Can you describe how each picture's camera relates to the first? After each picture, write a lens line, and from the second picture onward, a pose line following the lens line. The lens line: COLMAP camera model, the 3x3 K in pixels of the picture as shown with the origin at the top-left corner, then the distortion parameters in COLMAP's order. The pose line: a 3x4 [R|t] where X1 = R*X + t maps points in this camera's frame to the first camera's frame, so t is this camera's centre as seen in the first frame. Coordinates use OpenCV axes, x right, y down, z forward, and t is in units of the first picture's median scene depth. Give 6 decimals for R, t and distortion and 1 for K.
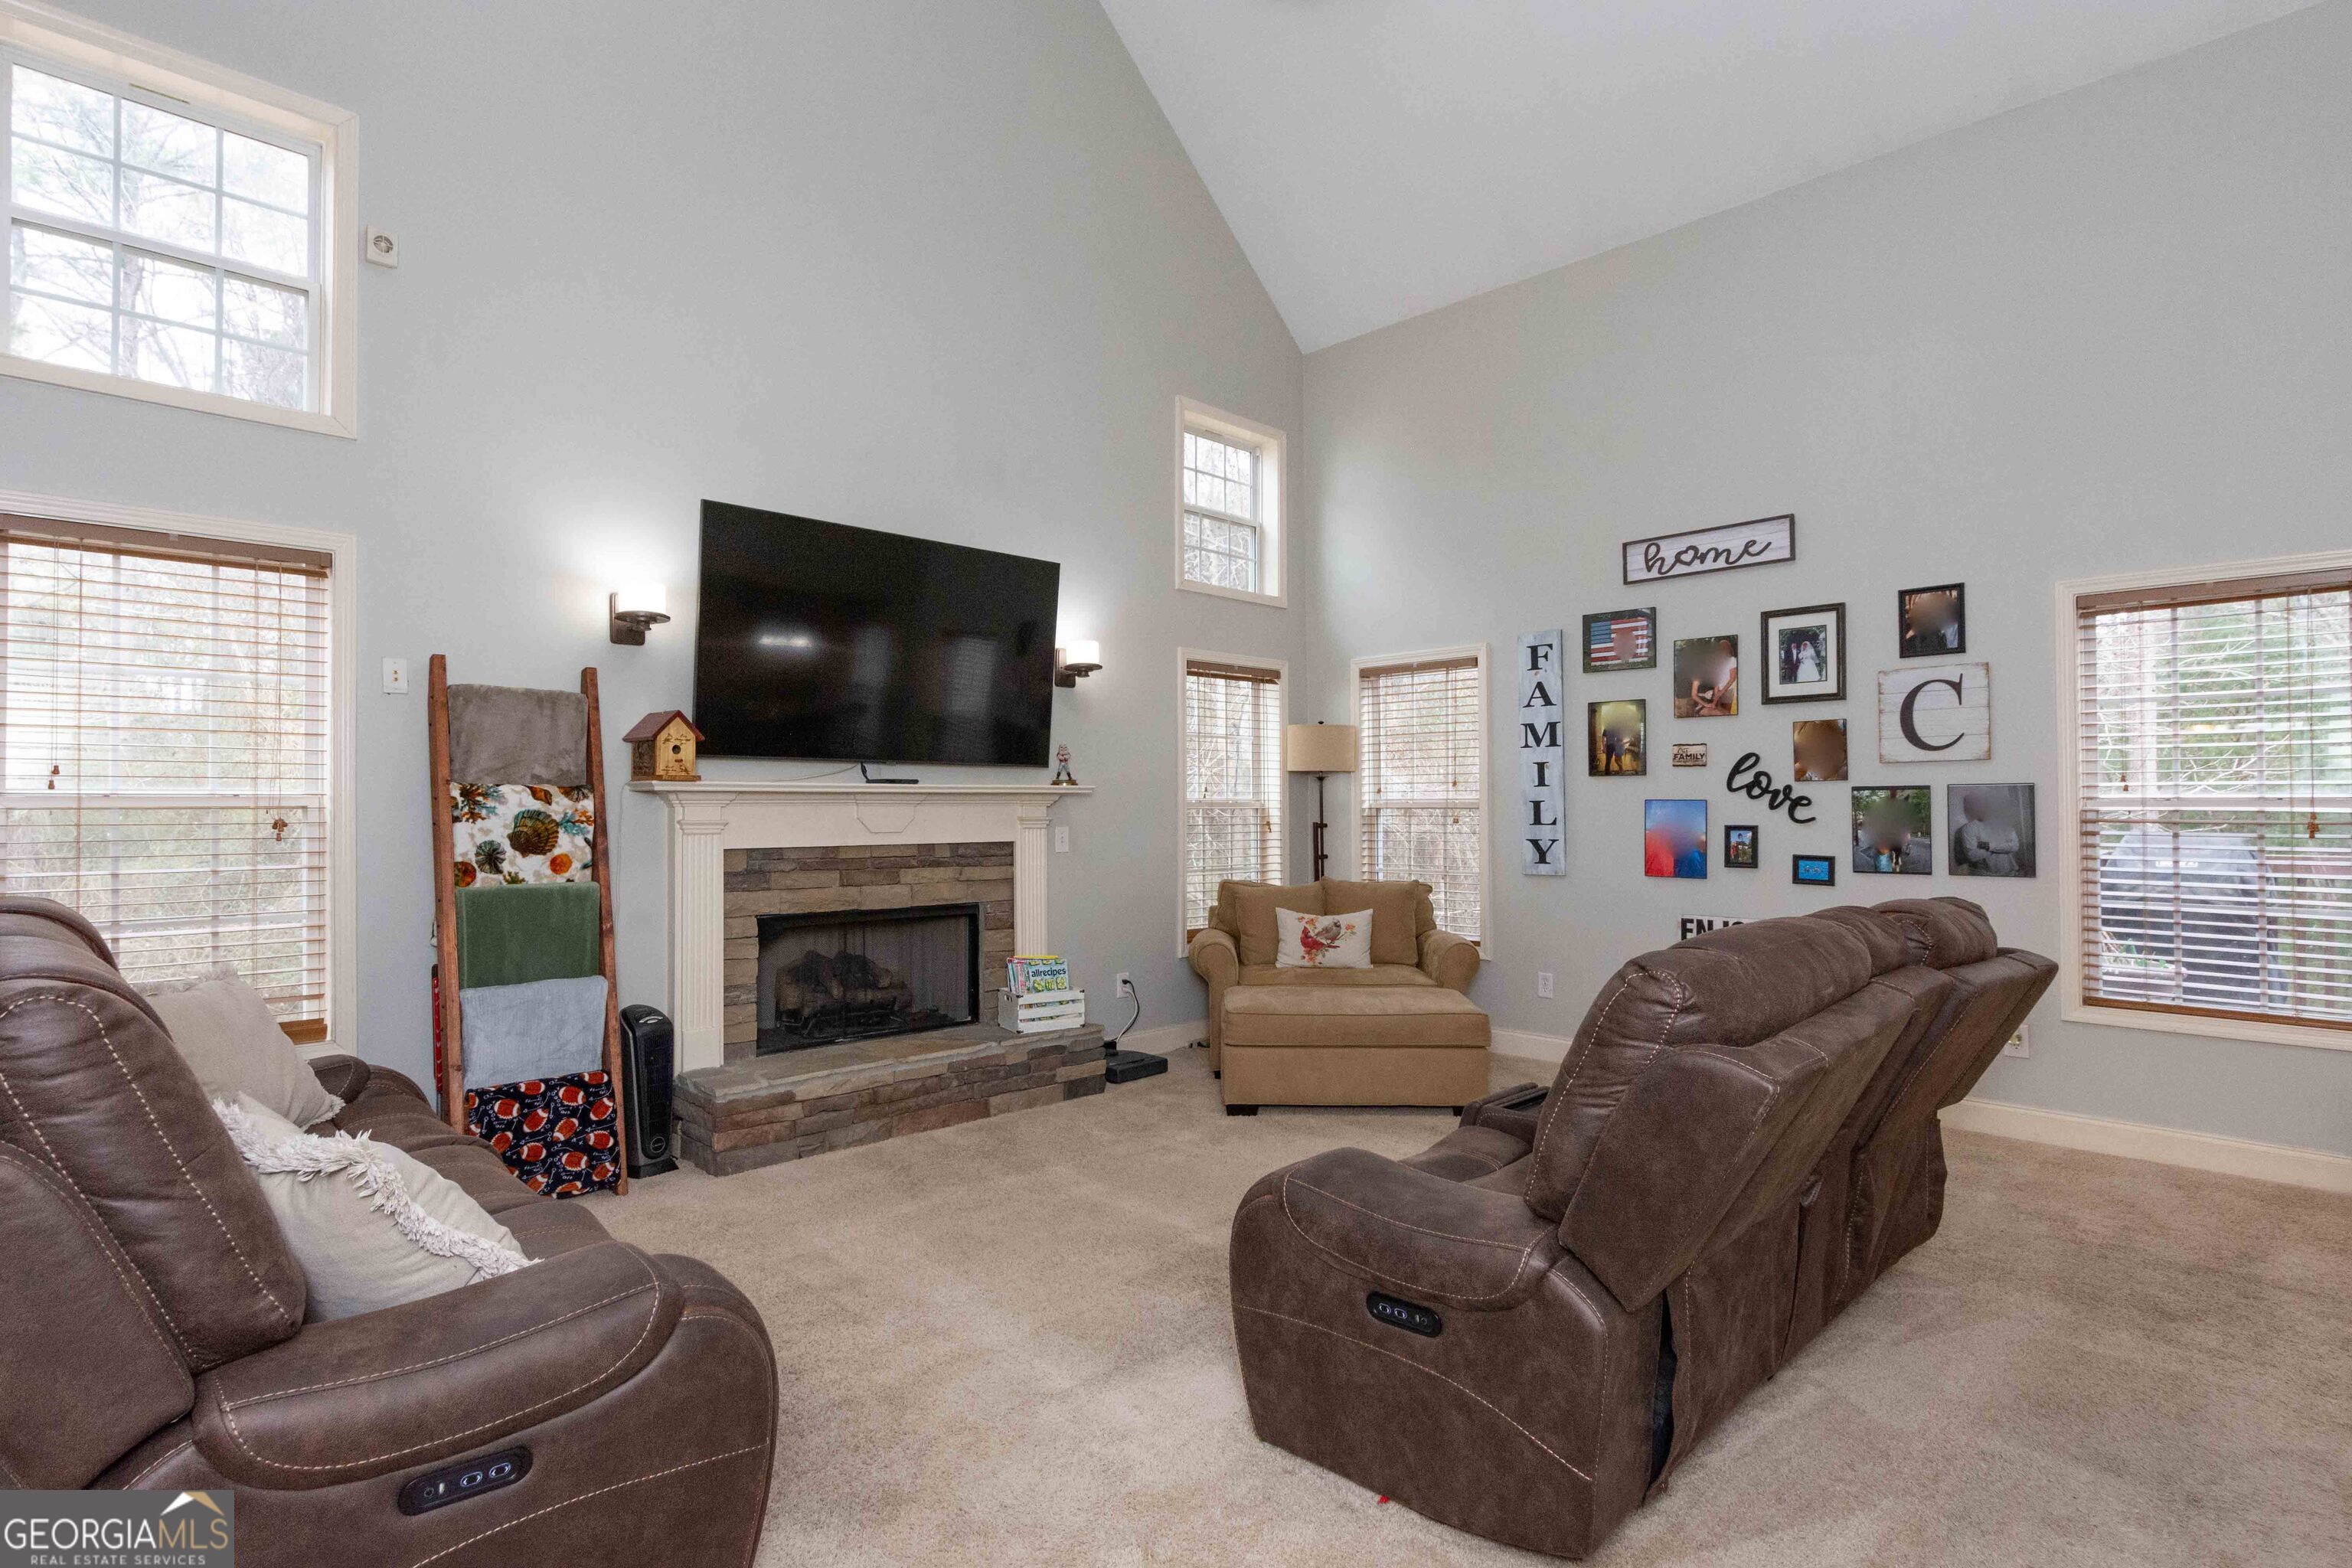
lens RADIAL K [[1184.8, 0, 1174.9], [0, 1184.8, 786.0], [0, 0, 1]] dist [0.006061, 0.000744]
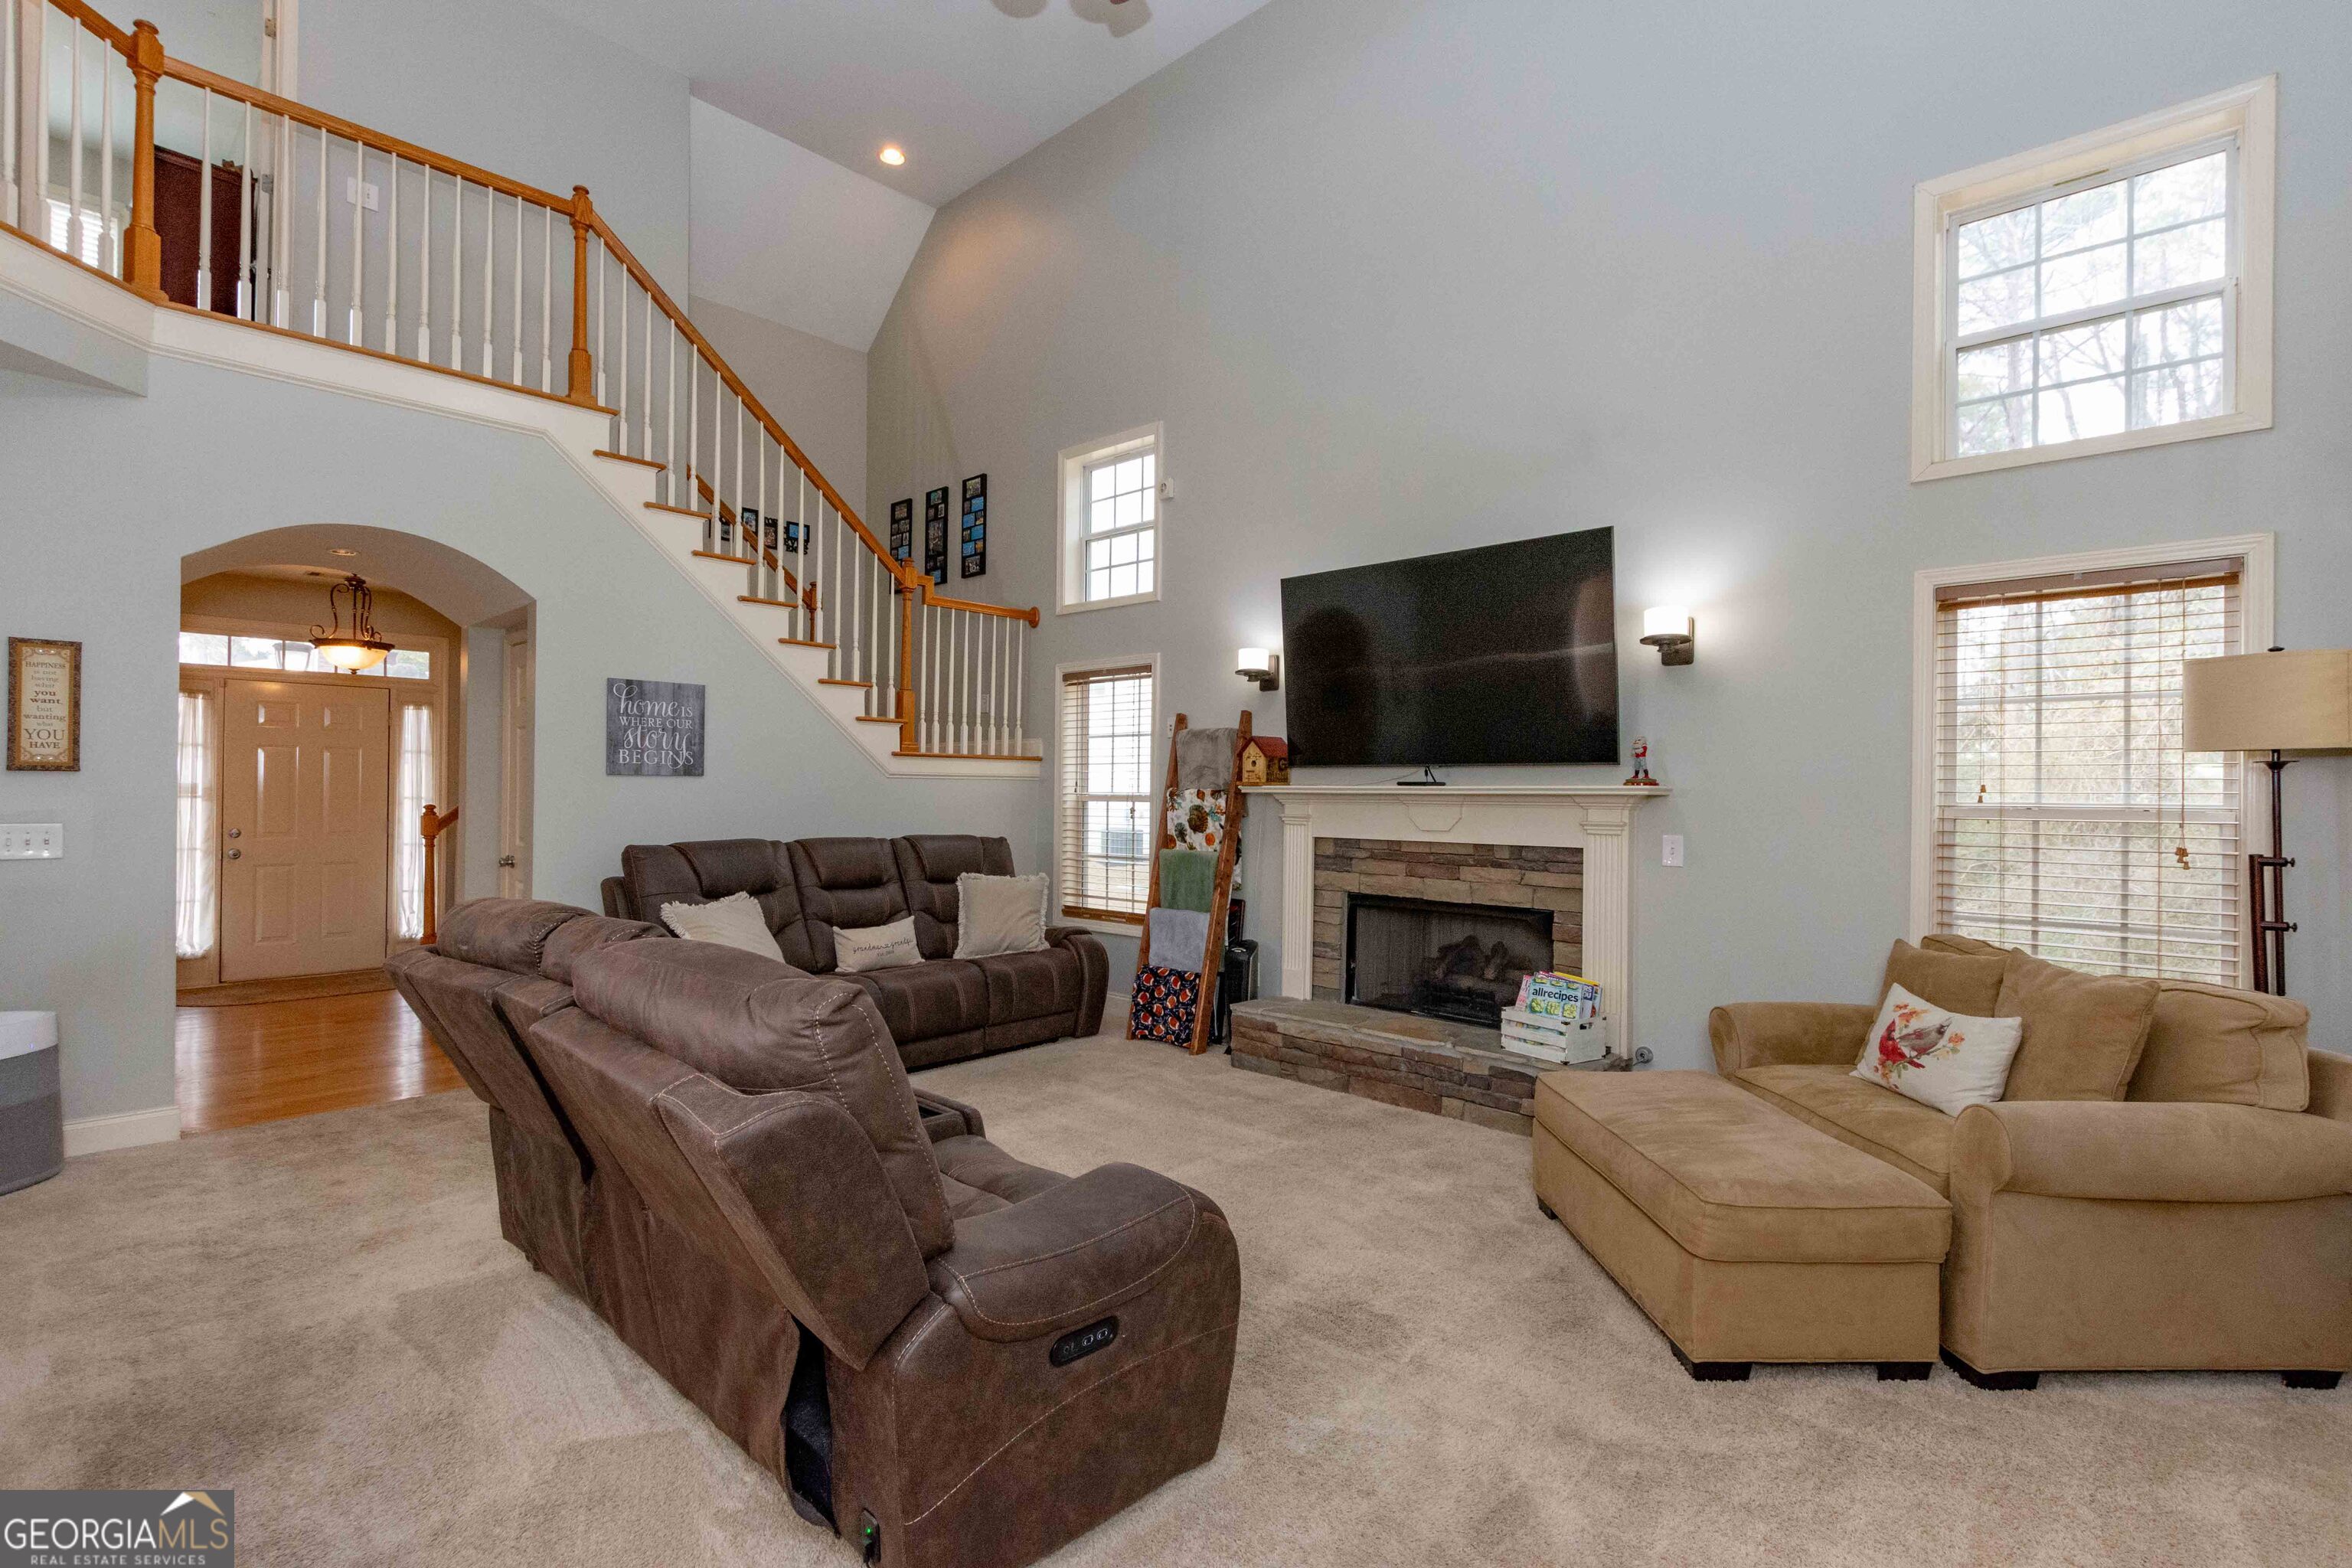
lens RADIAL K [[1095.7, 0, 1176.0], [0, 1095.7, 784.0], [0, 0, 1]] dist [-0.014822, -0.000163]
pose [[0.041200, -0.007107, -0.999126, 0.712269], [0.007957, 0.999945, -0.006784, 0.001470], [0.999119, -0.007670, 0.041255, 0.690003]]
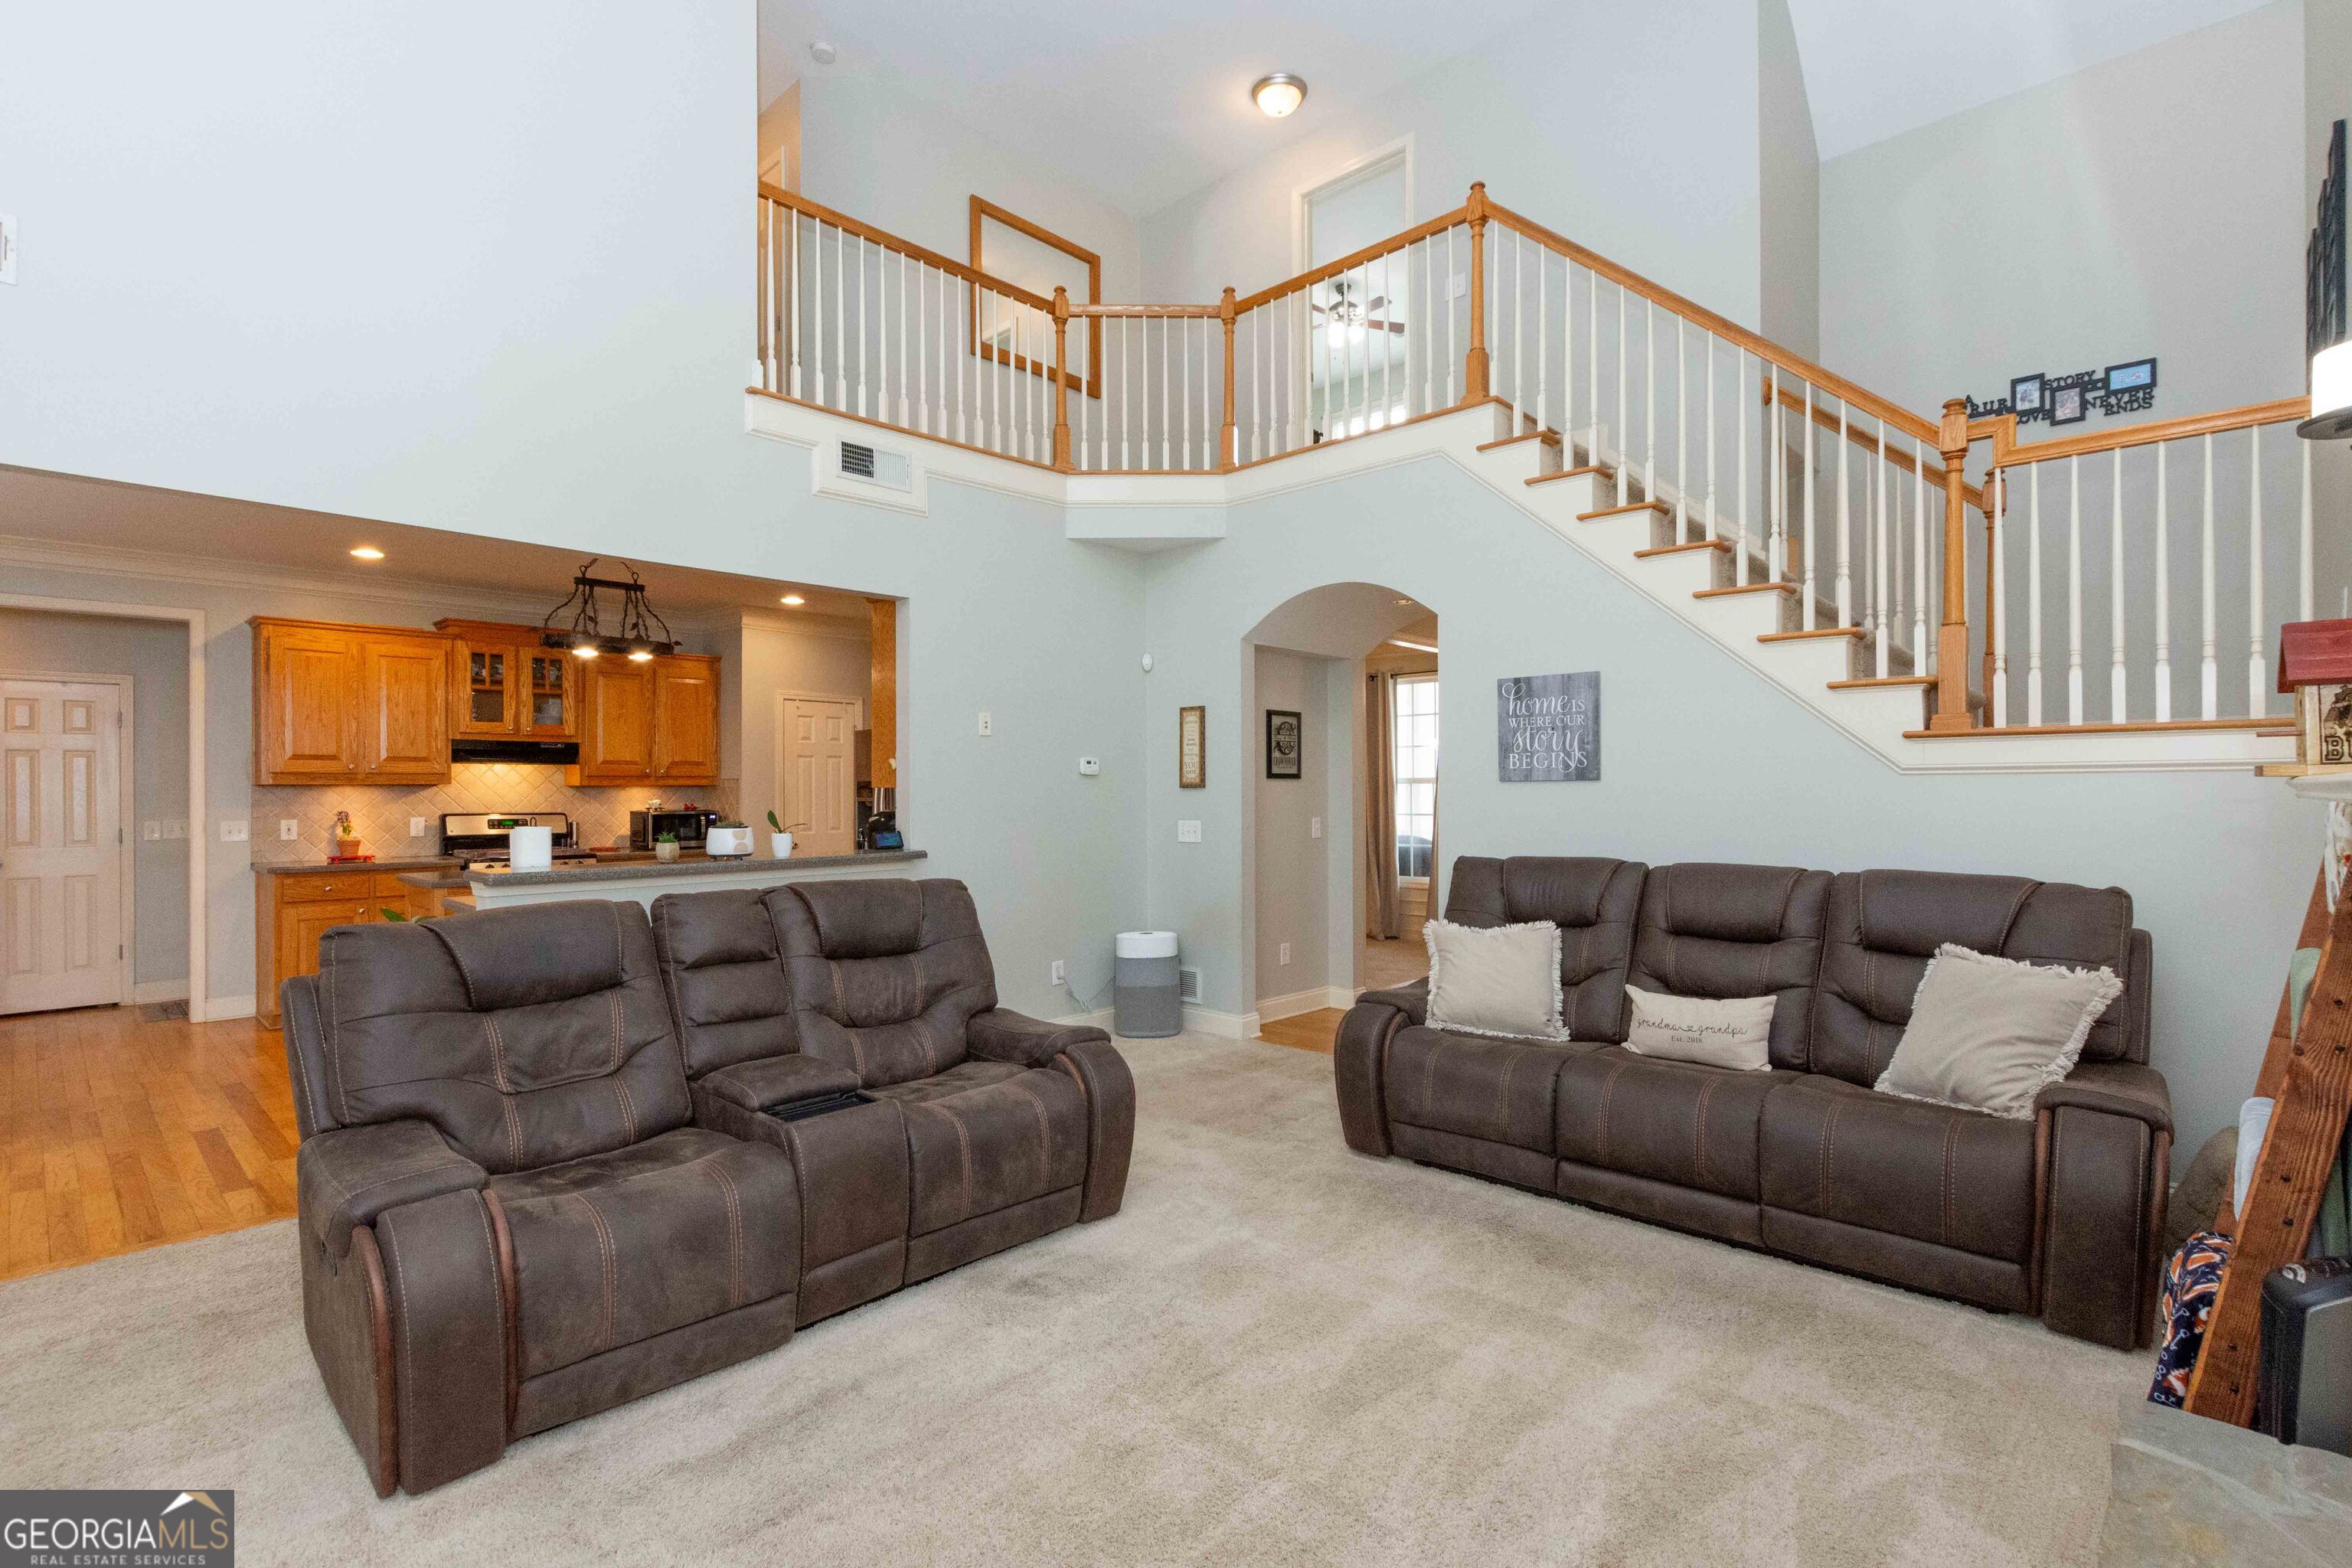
lens RADIAL K [[1076.1, 0, 1176.0], [0, 1076.1, 784.0], [0, 0, 1]] dist [-0.002645, -0.000233]
pose [[-0.998942, 0.004612, -0.045757, 0.024005], [0.005683, 0.999713, -0.023293, 0.004446], [0.045637, -0.023528, -0.998681, 1.126140]]
